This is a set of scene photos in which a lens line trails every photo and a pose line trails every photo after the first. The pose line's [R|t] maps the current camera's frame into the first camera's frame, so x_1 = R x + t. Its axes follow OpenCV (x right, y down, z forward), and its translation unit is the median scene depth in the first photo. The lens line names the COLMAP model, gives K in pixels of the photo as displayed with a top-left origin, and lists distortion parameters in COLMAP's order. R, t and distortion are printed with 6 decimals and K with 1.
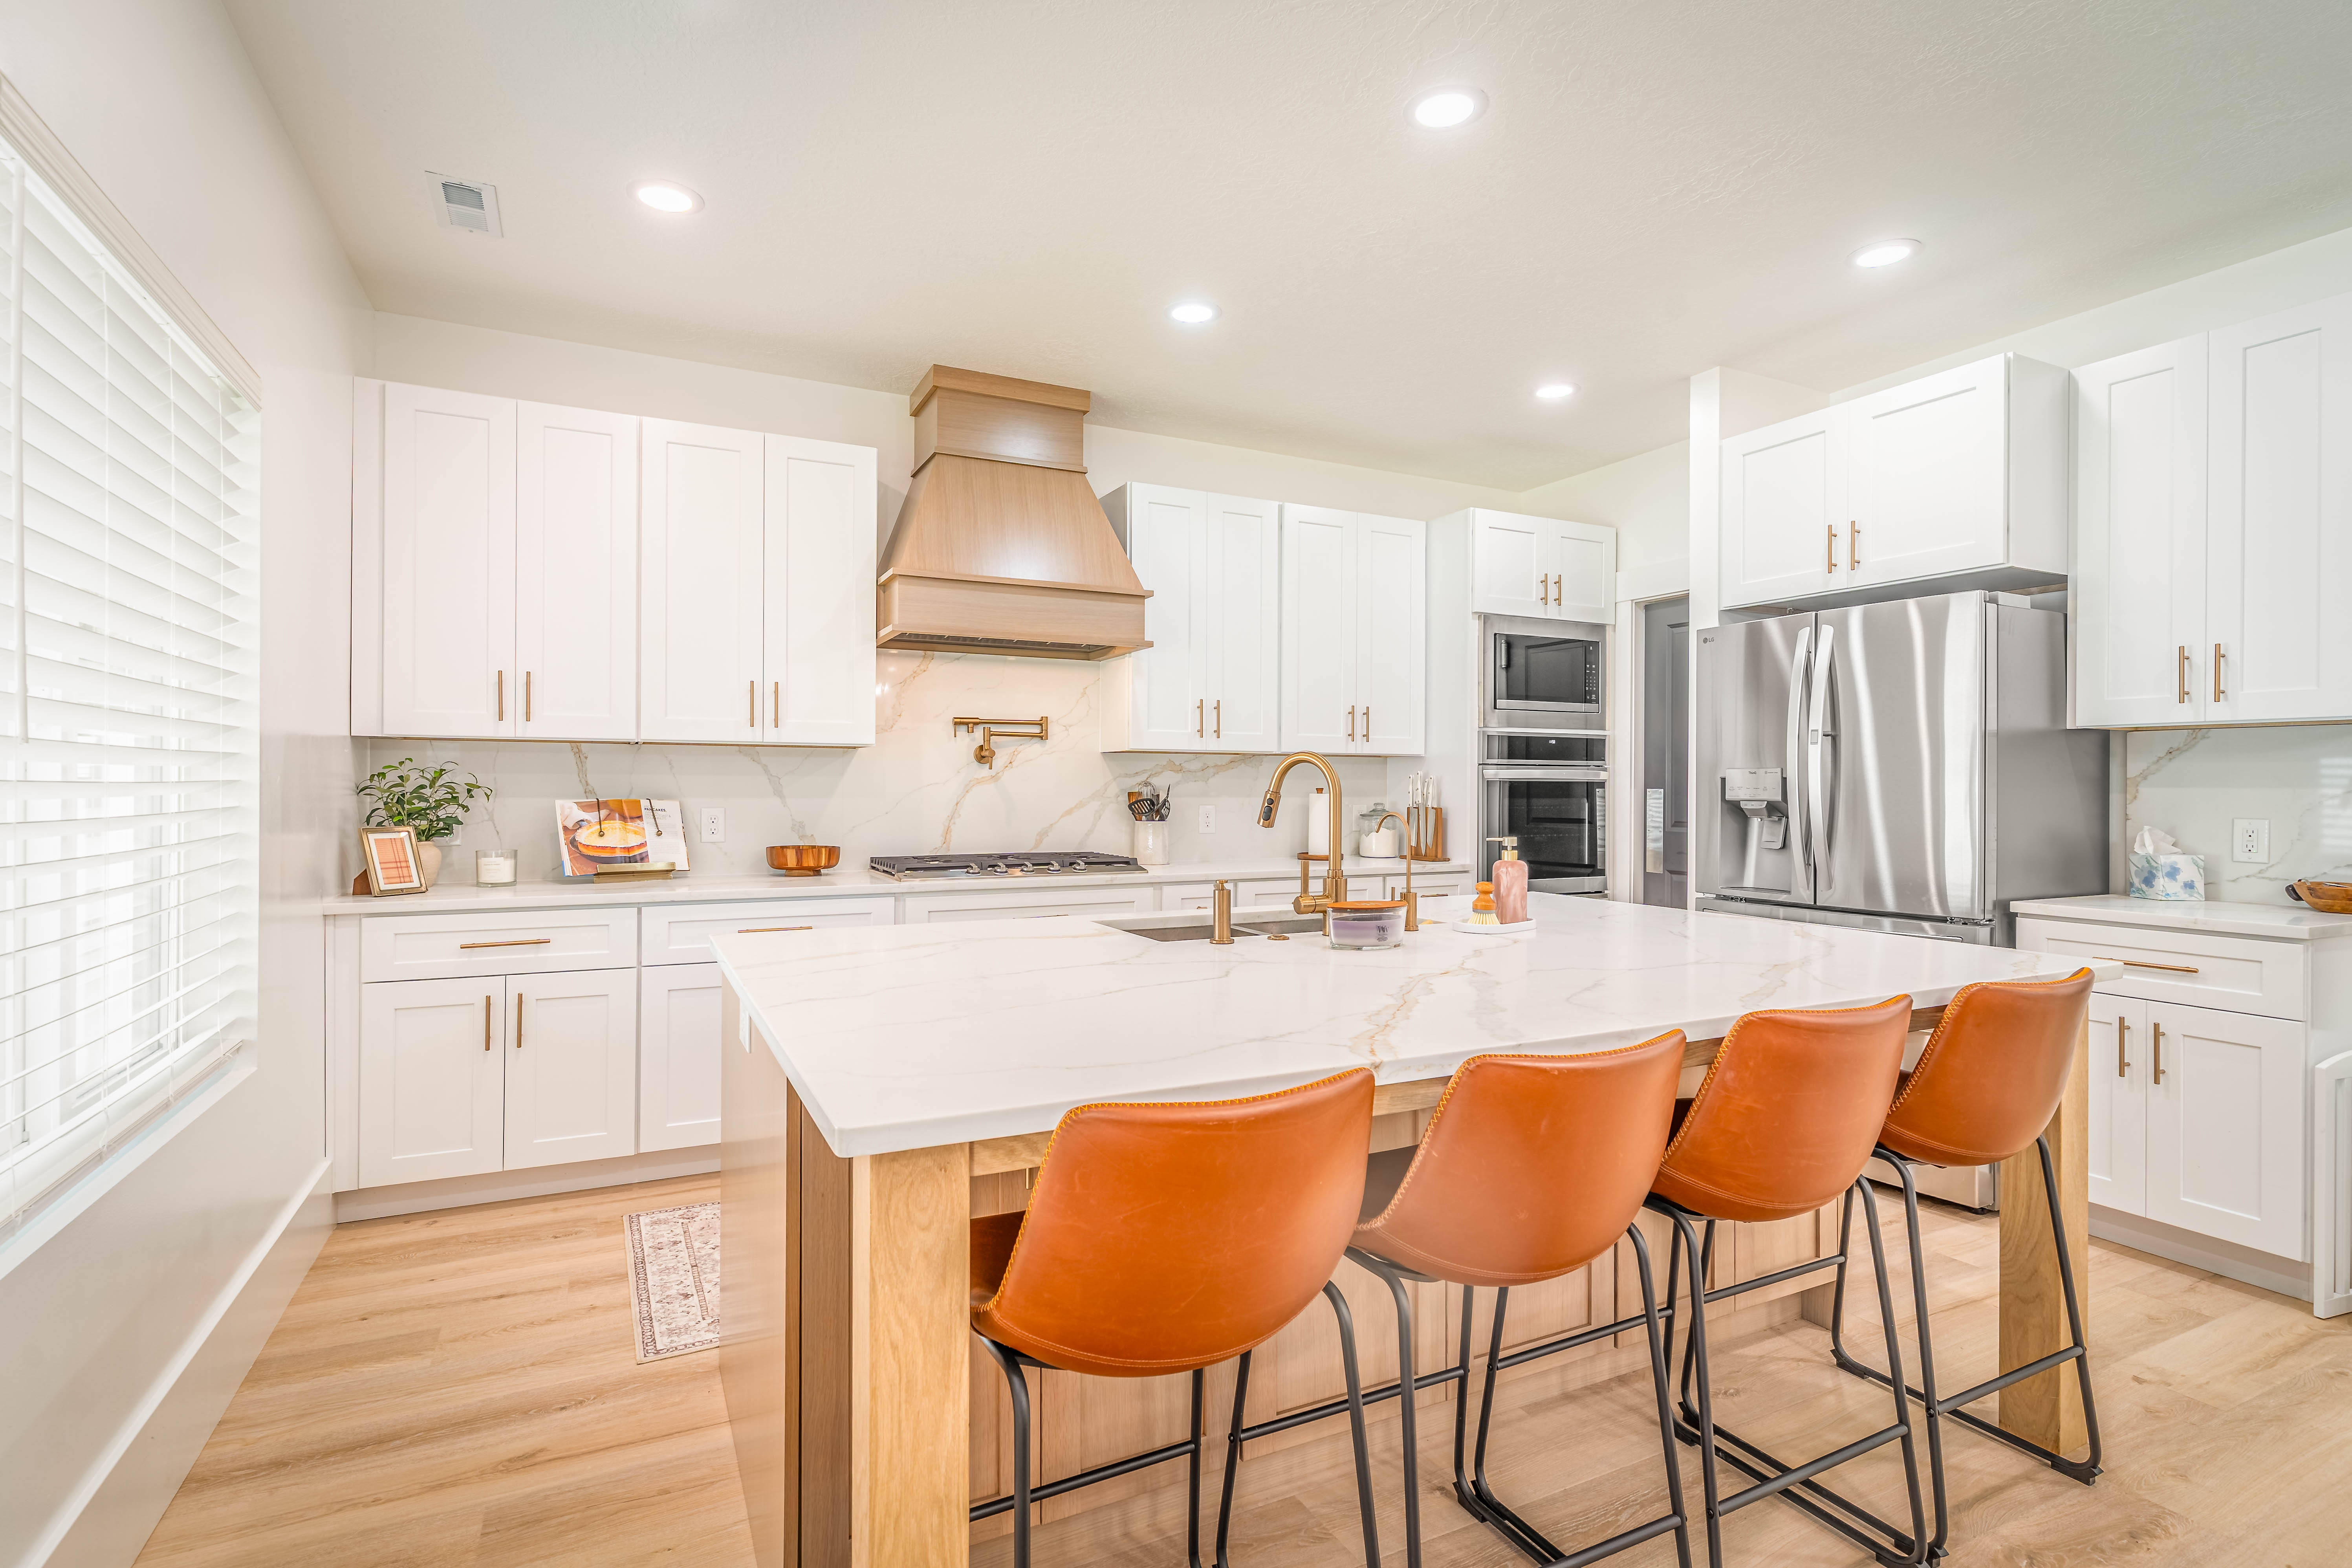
lens RADIAL K [[1132.3, 0, 1175.9], [0, 1132.3, 791.1], [0, 0, 1]] dist [0.001406, -0.001098]
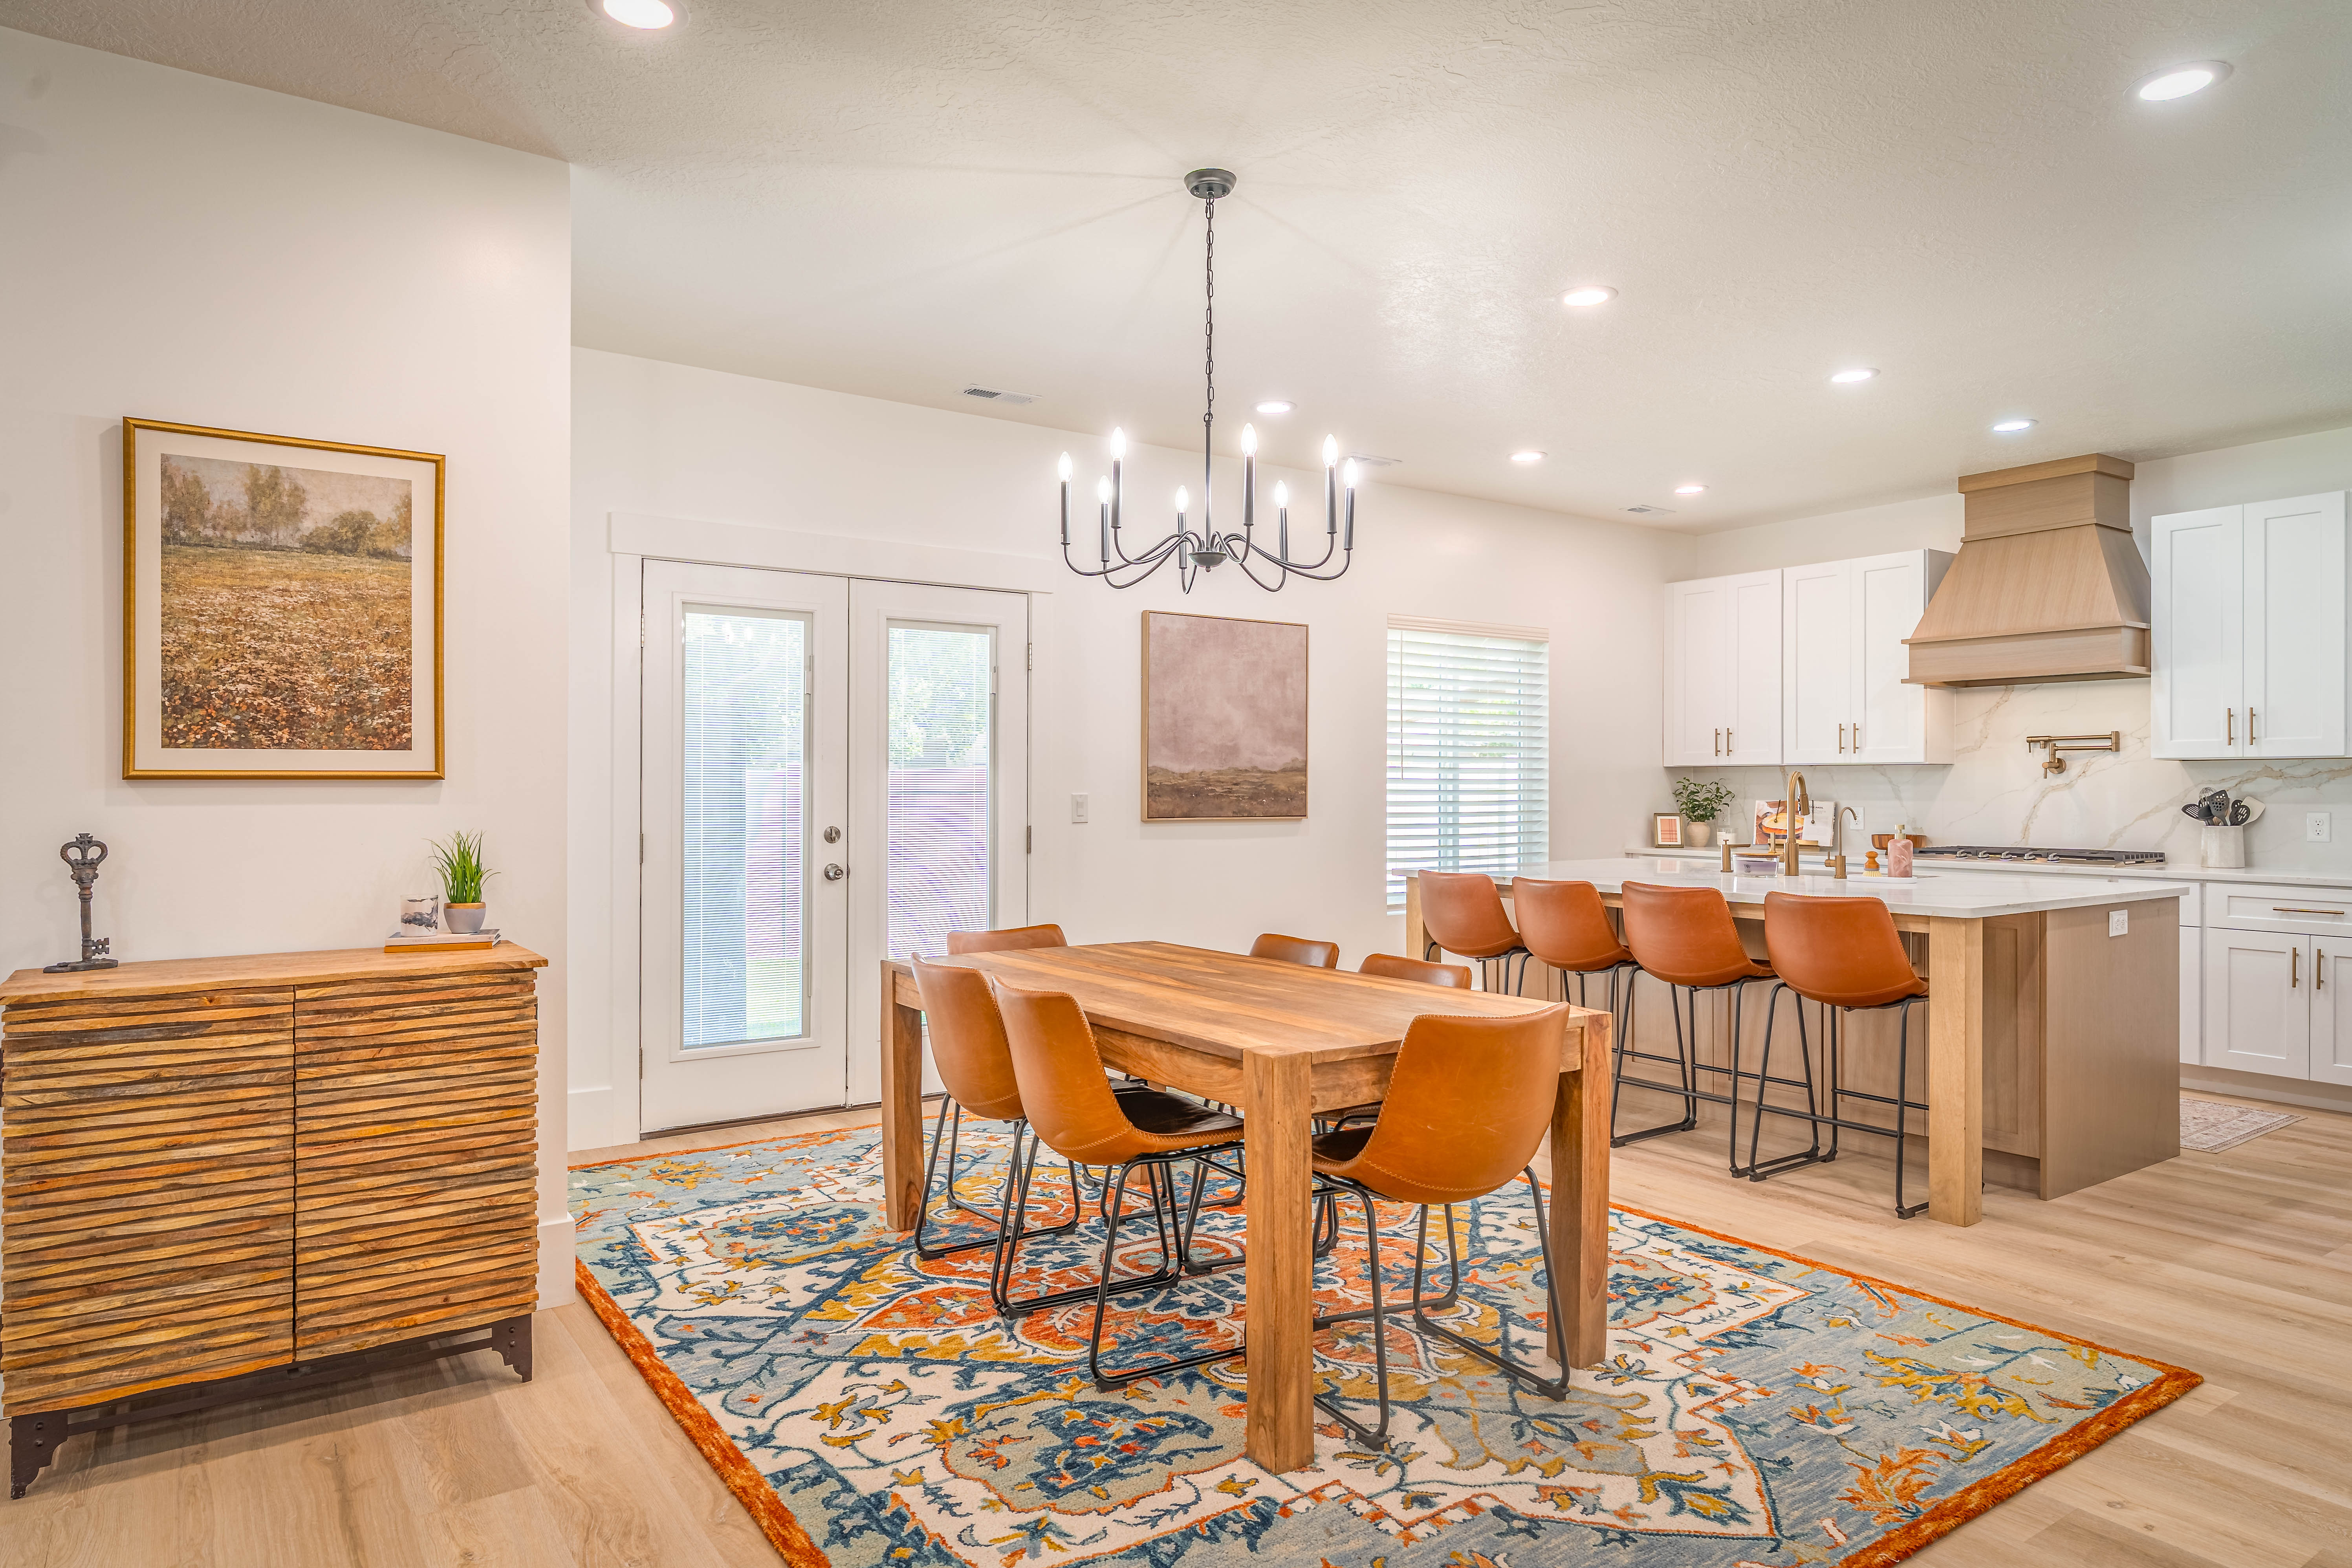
lens RADIAL K [[1399.7, 0, 1196.8], [0, 1399.7, 780.9], [0, 0, 1]] dist [-0.004345, -0.001779]
pose [[0.135938, -0.004321, -0.990708, 1.185842], [0.001656, 0.999990, -0.004135, -0.012144], [0.990716, -0.001078, 0.135944, -0.105127]]
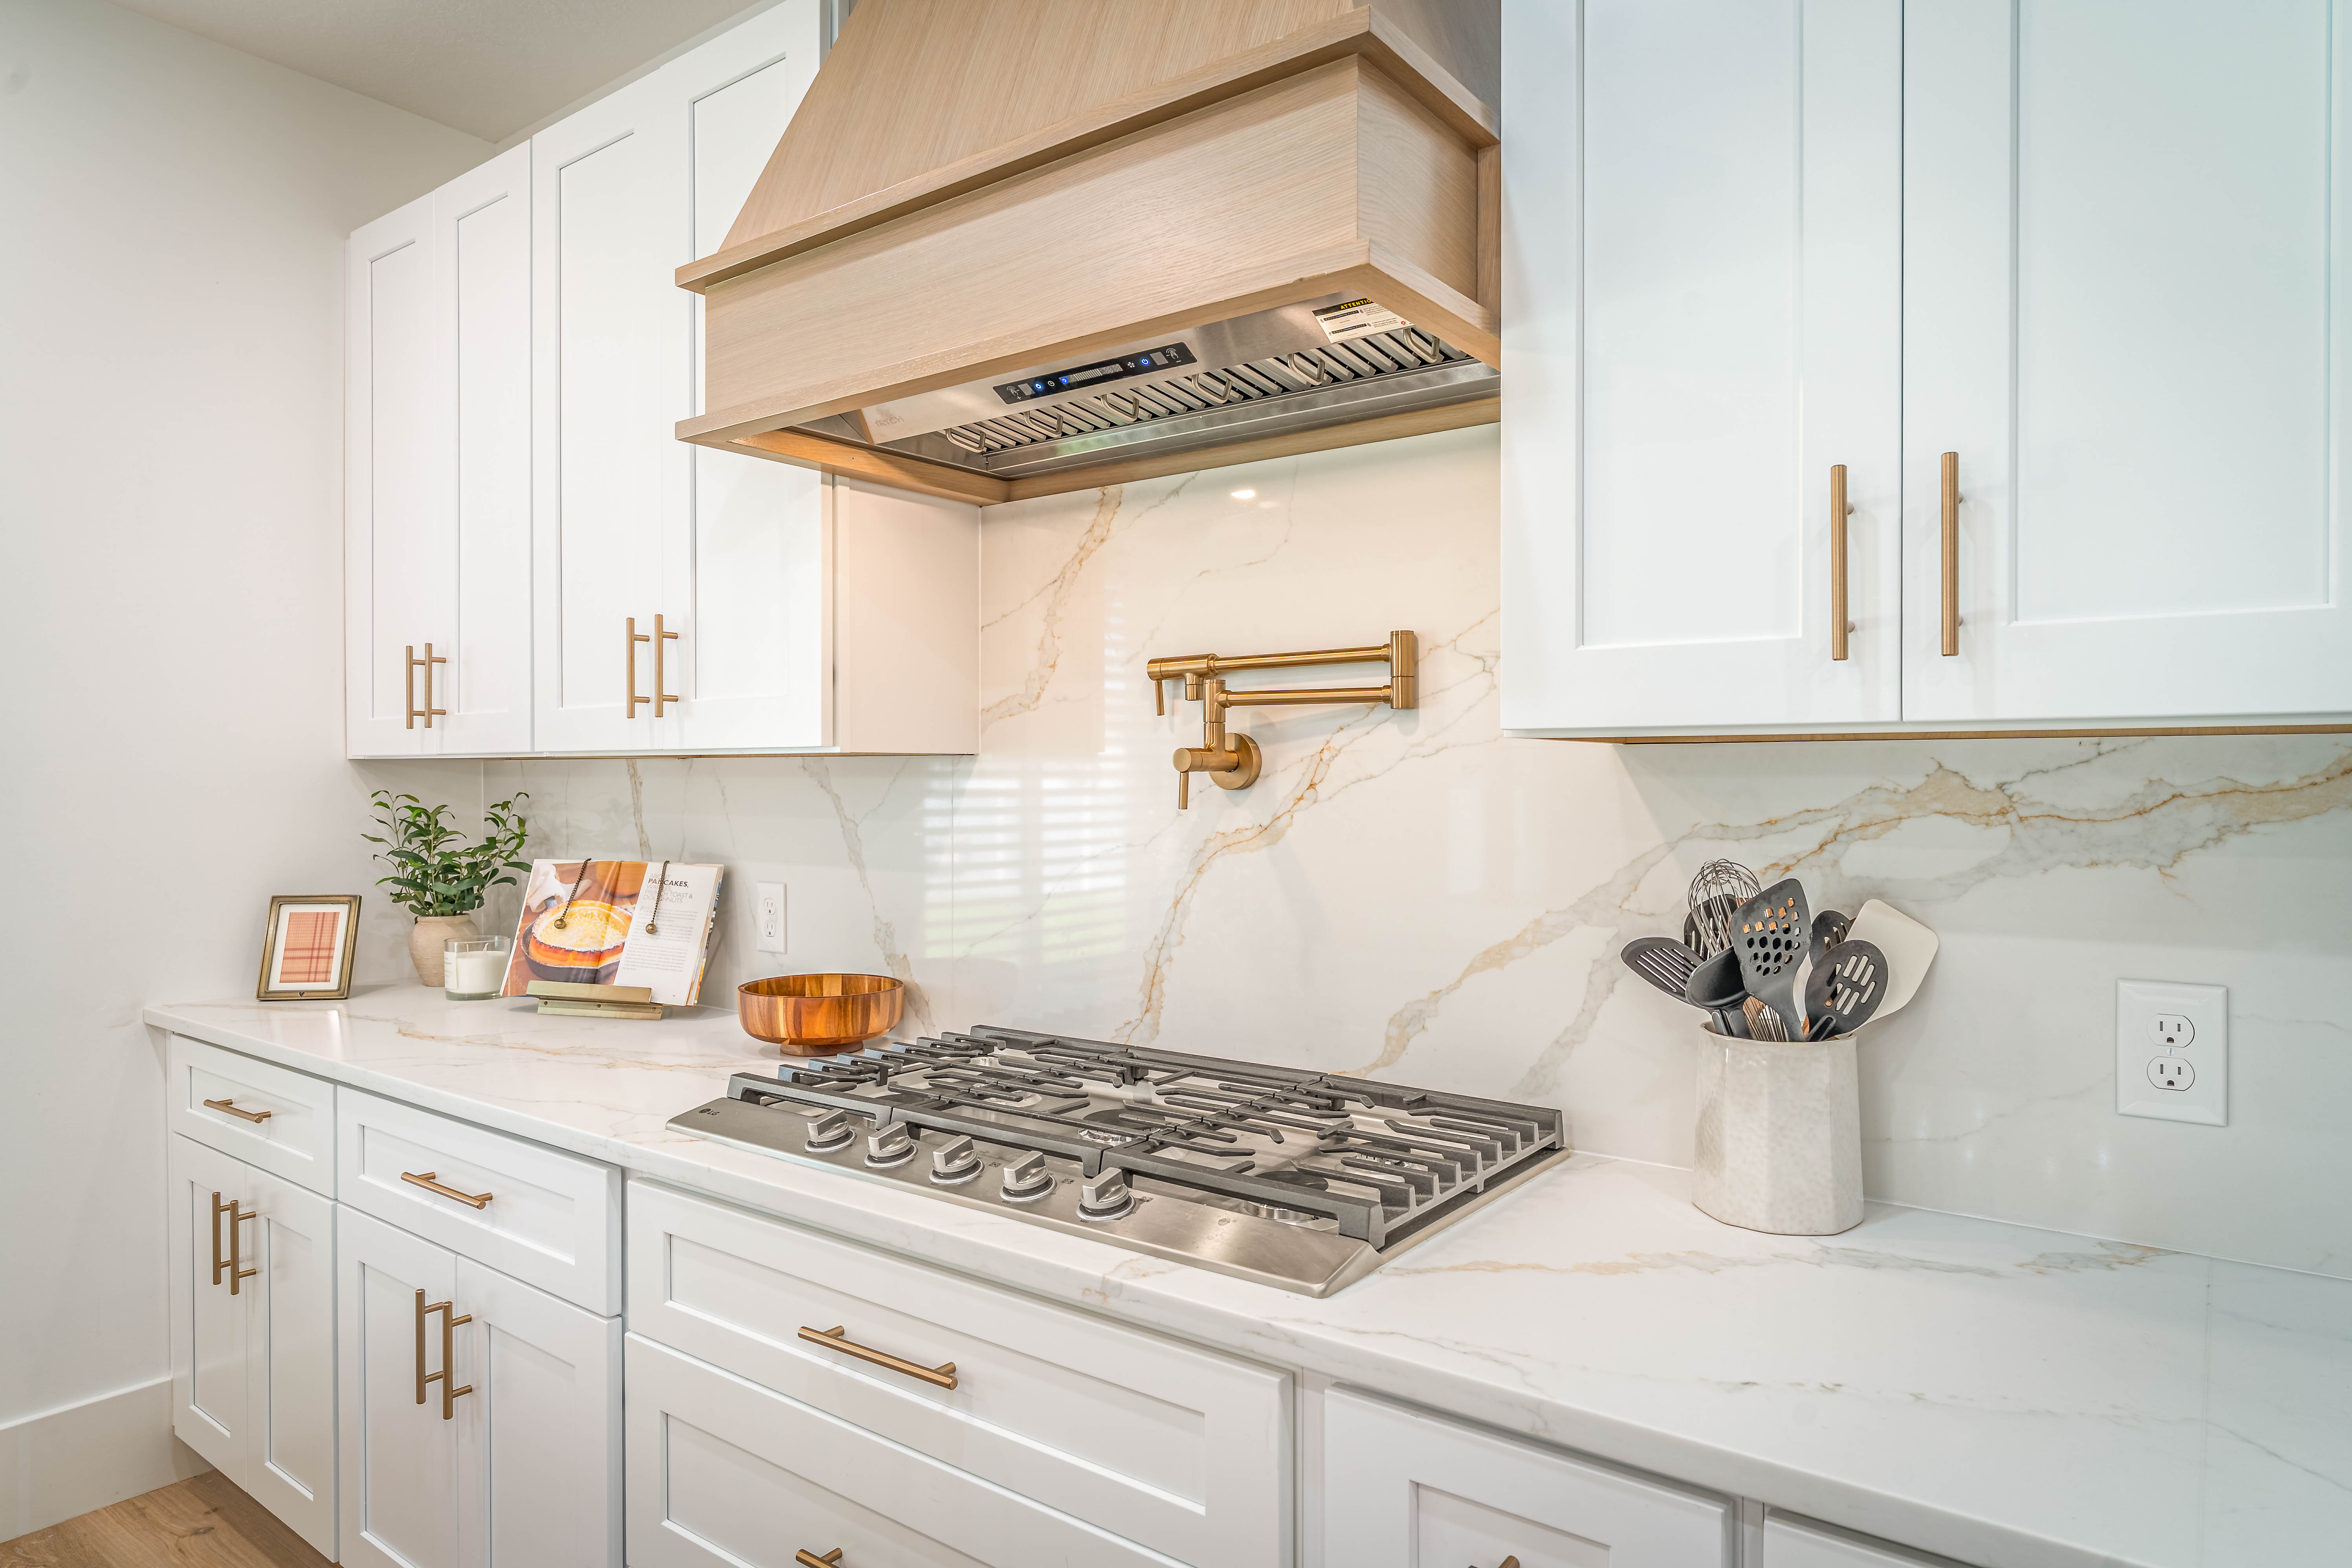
lens RADIAL K [[1399.7, 0, 1164.0], [0, 1399.7, 779.5], [0, 0, 1]] dist [-0.004345, -0.001779]
pose [[0.430733, 0.000621, -0.902479, 0.198142], [0.000596, 0.999999, 0.000973, -0.028002], [0.902479, -0.000957, 0.430732, 0.811399]]
